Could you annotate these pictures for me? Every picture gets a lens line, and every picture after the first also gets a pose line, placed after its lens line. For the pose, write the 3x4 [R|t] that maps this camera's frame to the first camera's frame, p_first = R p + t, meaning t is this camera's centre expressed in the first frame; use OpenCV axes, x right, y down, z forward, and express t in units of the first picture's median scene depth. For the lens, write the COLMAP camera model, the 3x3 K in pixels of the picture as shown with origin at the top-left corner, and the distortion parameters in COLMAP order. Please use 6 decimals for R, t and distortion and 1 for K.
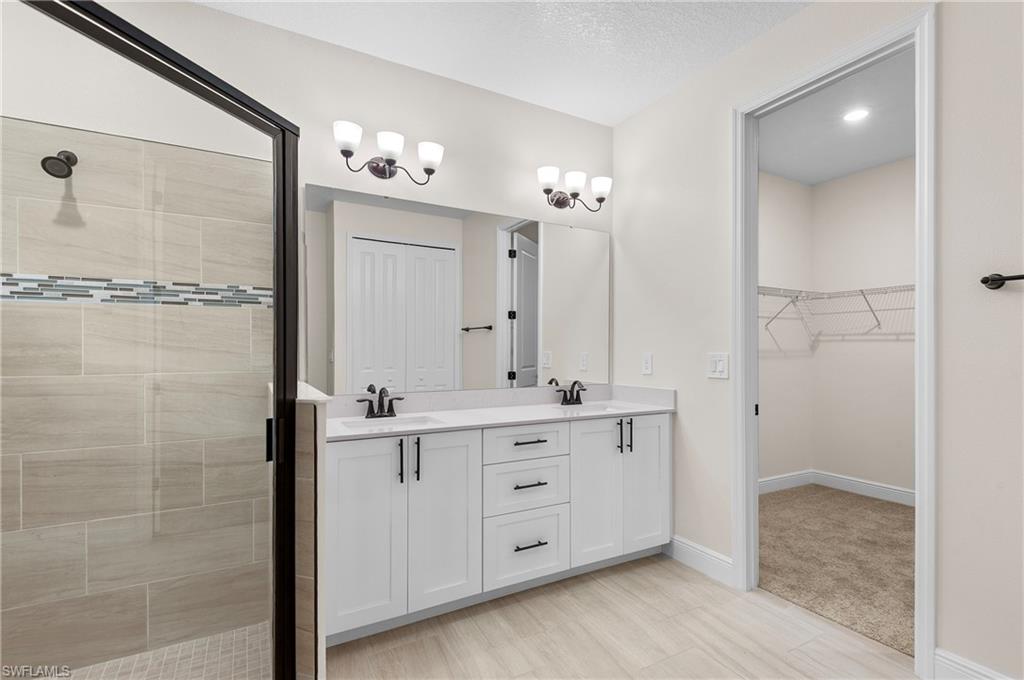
lens RADIAL K [[468.9, 0, 514.4], [0, 468.9, 348.5], [0, 0, 1]] dist [0.034636, -0.018128]
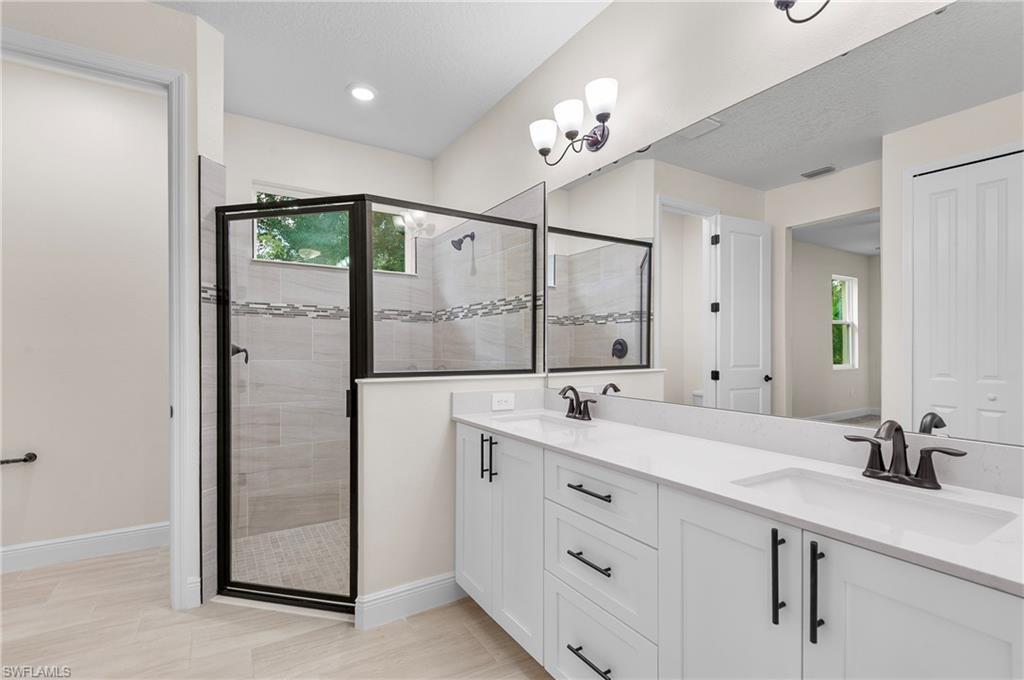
lens RADIAL K [[468.9, 0, 514.4], [0, 468.9, 348.5], [0, 0, 1]] dist [0.034636, -0.018128]
pose [[0.061571, -0.011288, -0.998039, 0.668515], [-0.016419, 0.999789, -0.012321, 0.025275], [0.997968, 0.017145, 0.061372, 0.900206]]
